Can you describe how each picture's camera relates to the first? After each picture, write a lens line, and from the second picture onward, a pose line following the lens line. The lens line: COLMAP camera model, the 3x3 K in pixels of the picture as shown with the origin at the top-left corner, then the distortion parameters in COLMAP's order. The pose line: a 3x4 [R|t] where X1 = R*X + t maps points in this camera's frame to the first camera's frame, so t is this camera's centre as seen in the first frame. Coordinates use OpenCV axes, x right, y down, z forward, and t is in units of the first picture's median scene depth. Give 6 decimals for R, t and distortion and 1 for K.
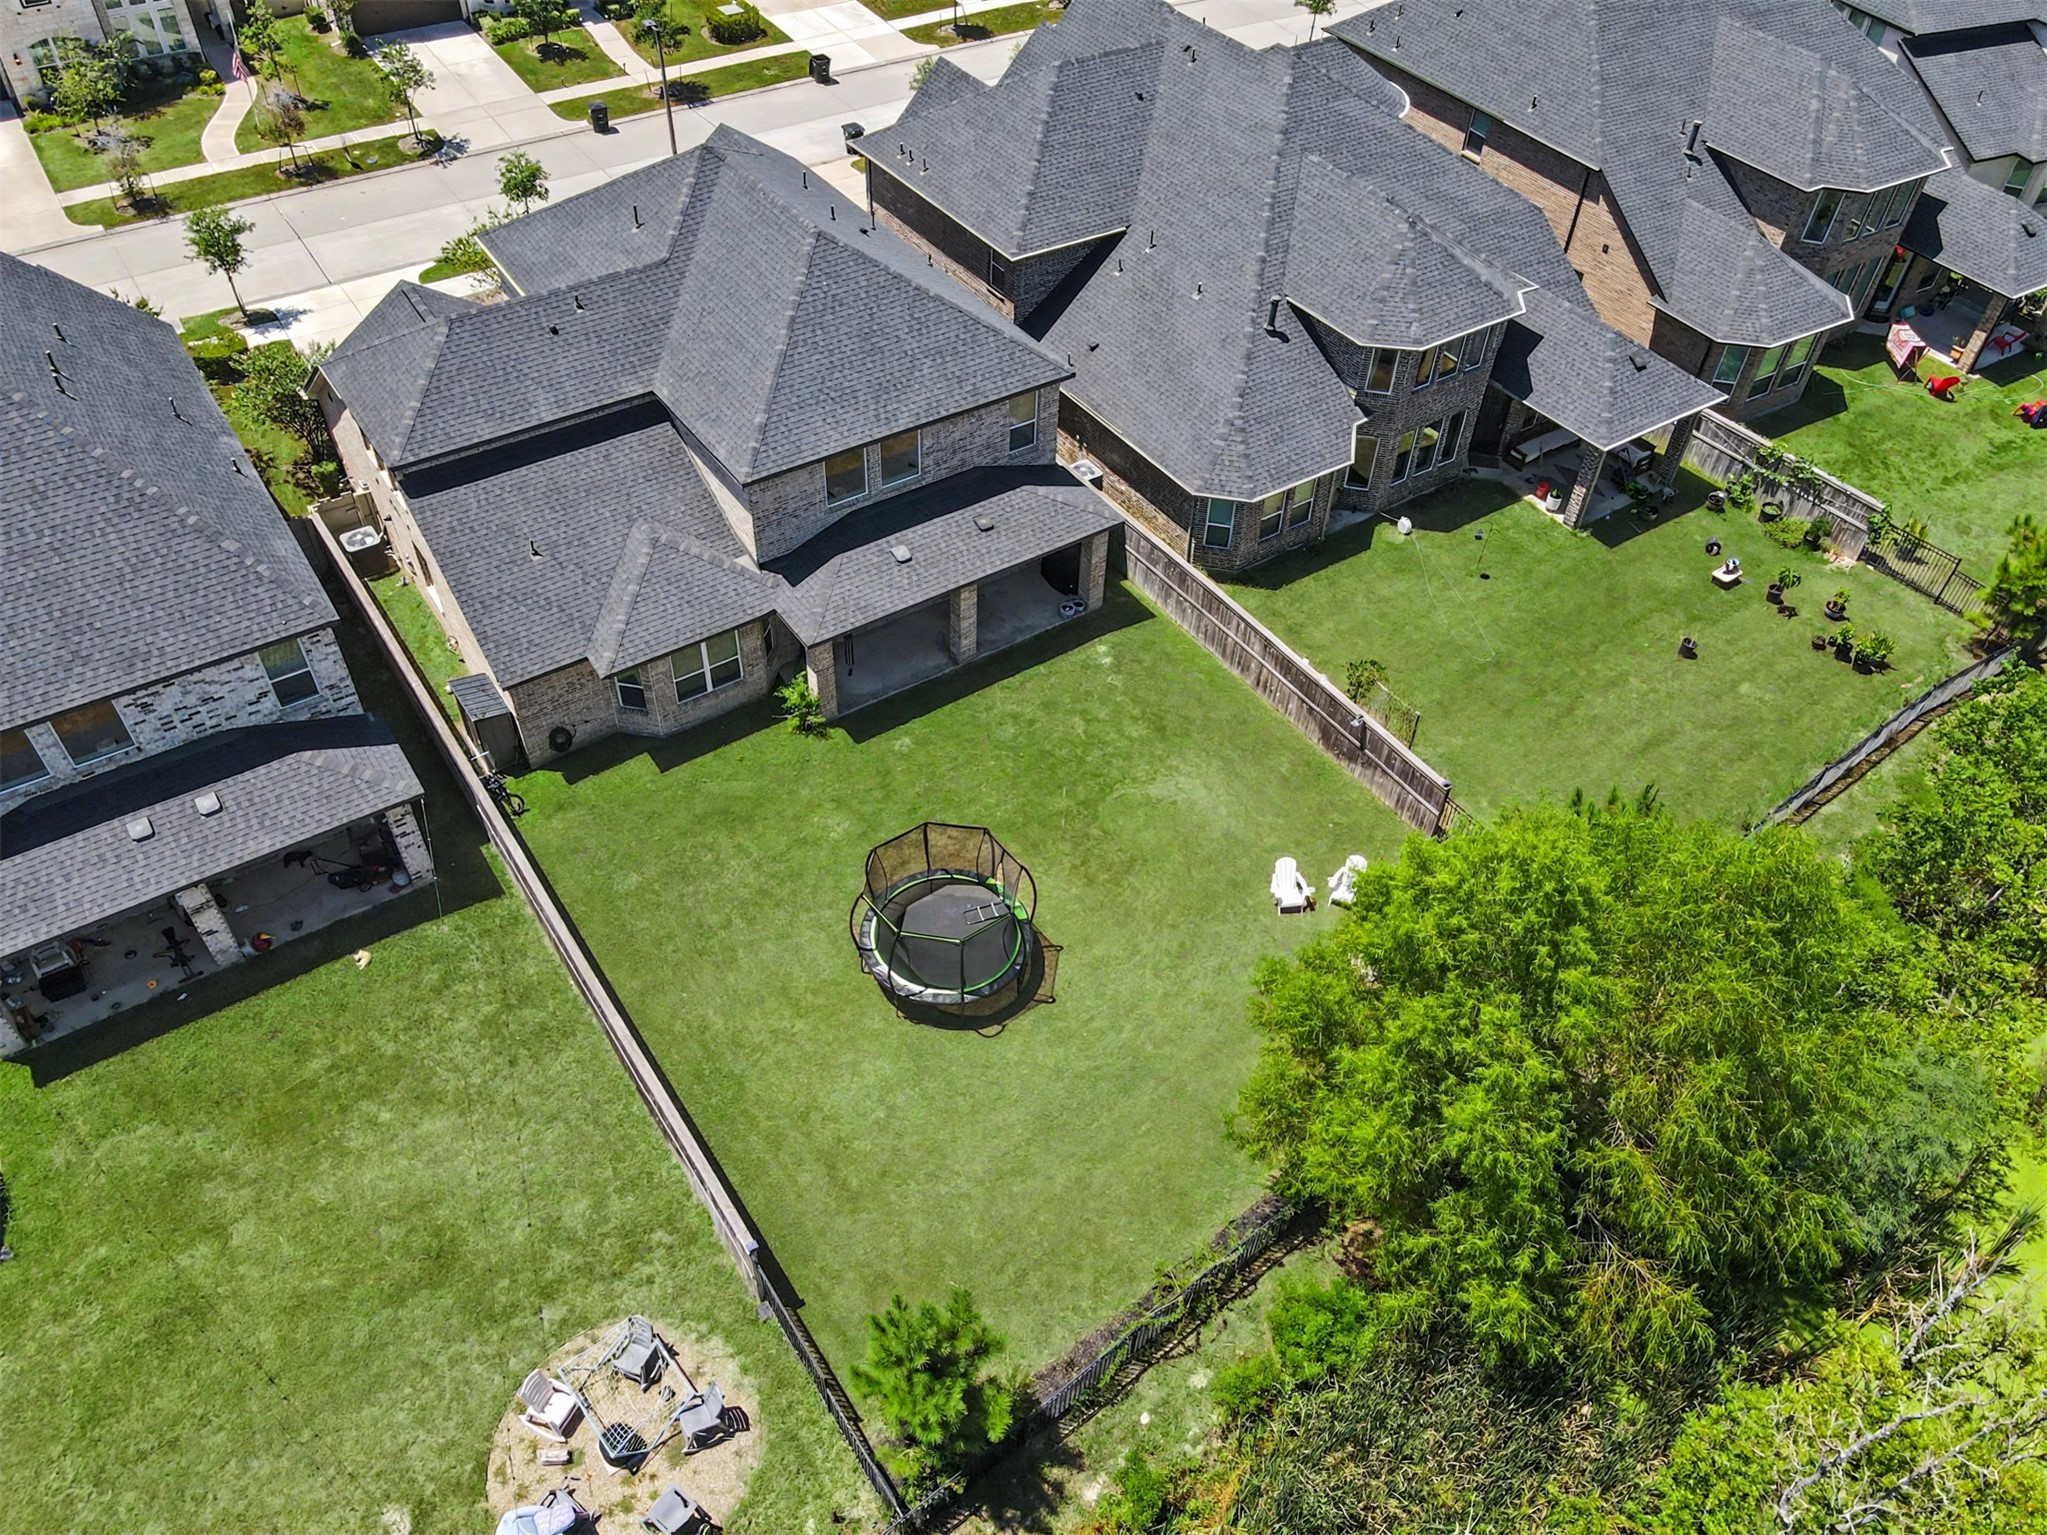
lens RADIAL K [[1537.6, 0, 1015.8], [0, 1537.6, 769.0], [0, 0, 1]] dist [0.034934, 0.007865]
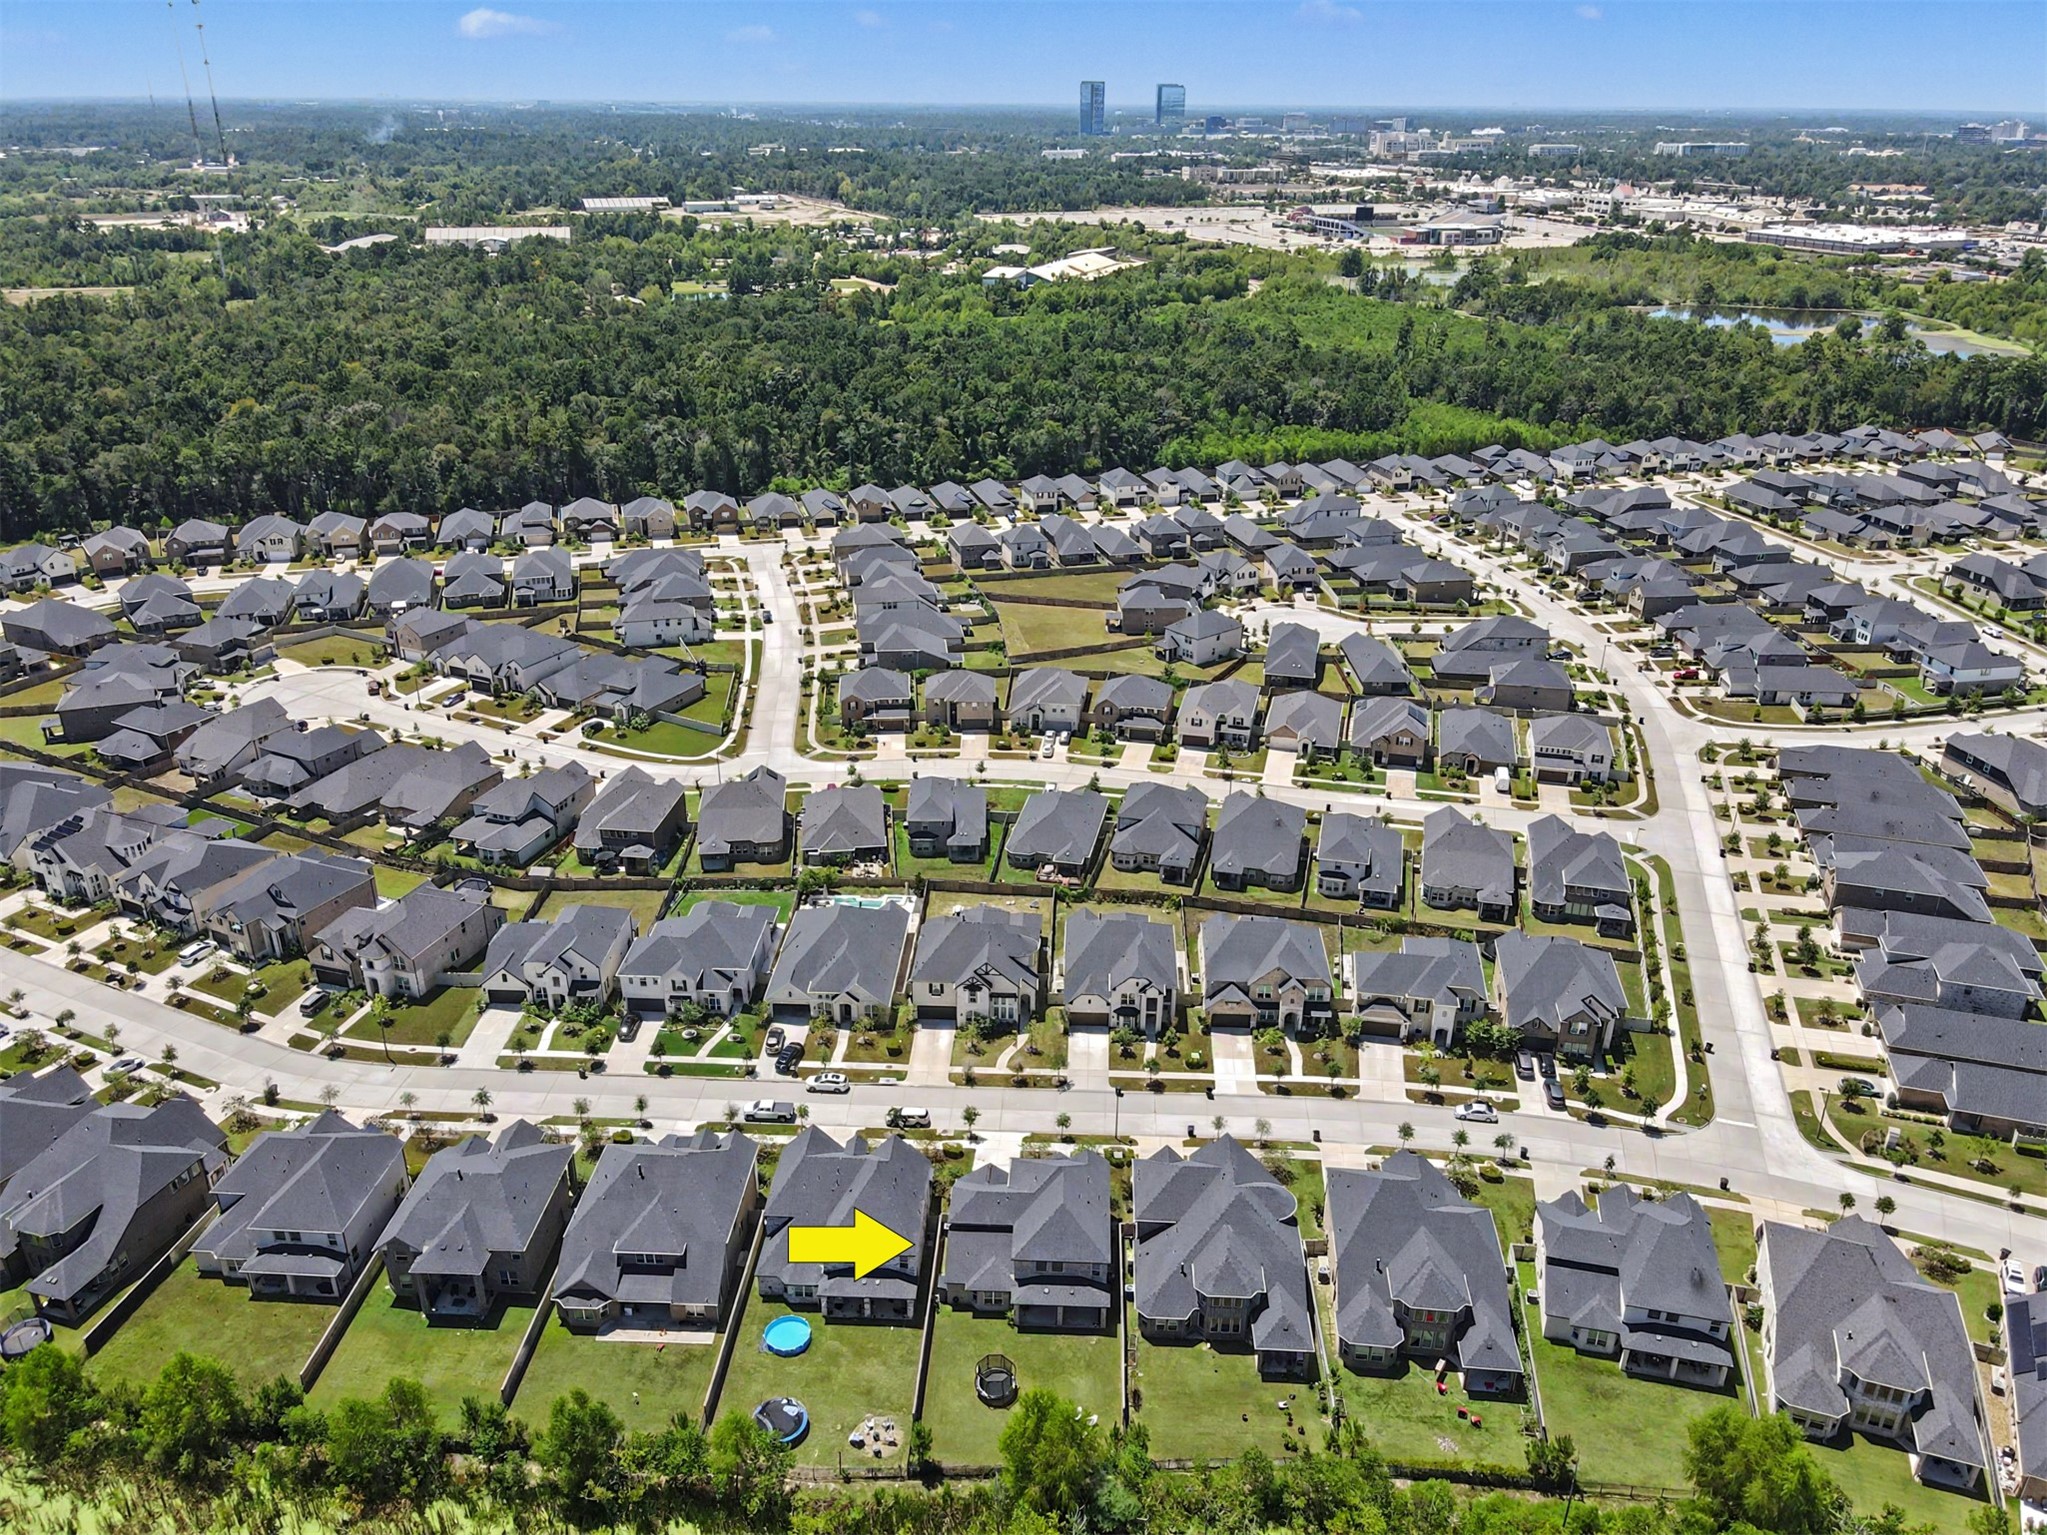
lens RADIAL K [[1537.6, 0, 1023.5], [0, 1537.6, 771.1], [0, 0, 1]] dist [0.034934, 0.007865]
pose [[0.802615, 0.232902, -0.549151, 1.671314], [-0.411453, 0.882712, -0.226993, -0.379227], [0.431875, 0.408138, 0.804306, -2.621909]]
